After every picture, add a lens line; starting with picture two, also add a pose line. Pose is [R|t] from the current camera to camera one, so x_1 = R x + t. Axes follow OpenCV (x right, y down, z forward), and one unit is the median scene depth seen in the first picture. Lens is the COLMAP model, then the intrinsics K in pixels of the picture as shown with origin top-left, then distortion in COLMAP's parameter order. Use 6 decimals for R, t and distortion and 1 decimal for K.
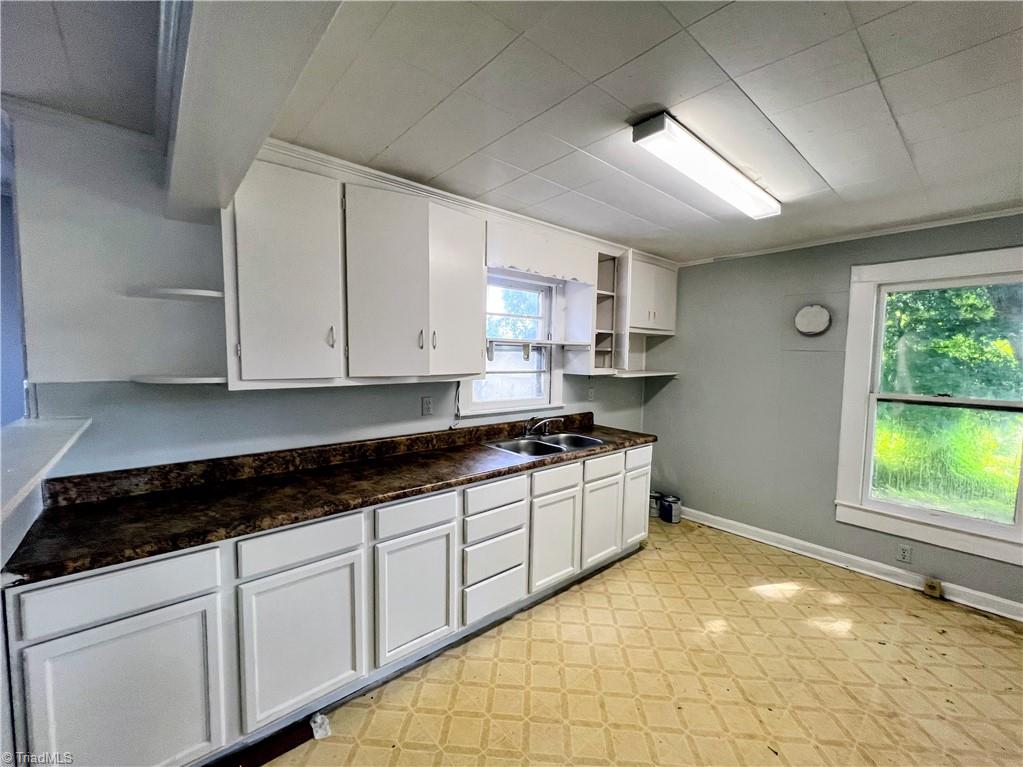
lens RADIAL K [[412.9, 0, 513.1], [0, 412.9, 386.6], [0, 0, 1]] dist [0.004441, 0.000241]
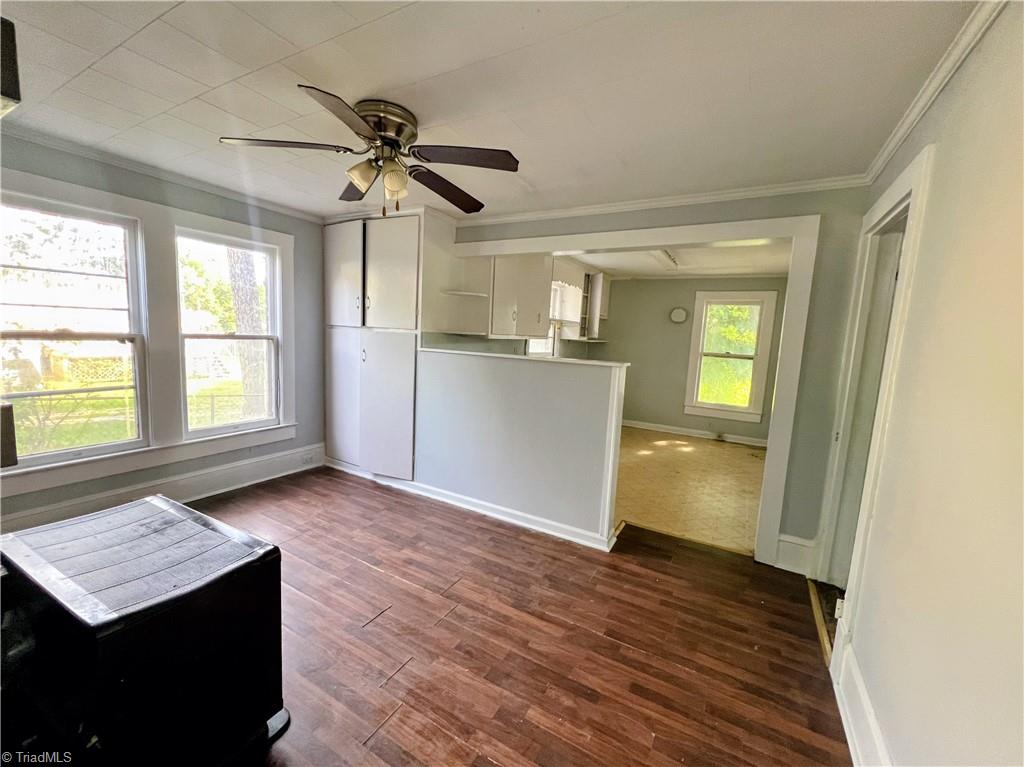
lens RADIAL K [[413.3, 0, 508.5], [0, 413.3, 383.1], [0, 0, 1]] dist [0.004441, 0.000241]
pose [[0.943693, -0.003111, 0.330809, -0.797975], [-0.015961, 0.998363, 0.054921, 0.076374], [-0.330438, -0.057109, 0.942098, -0.710355]]
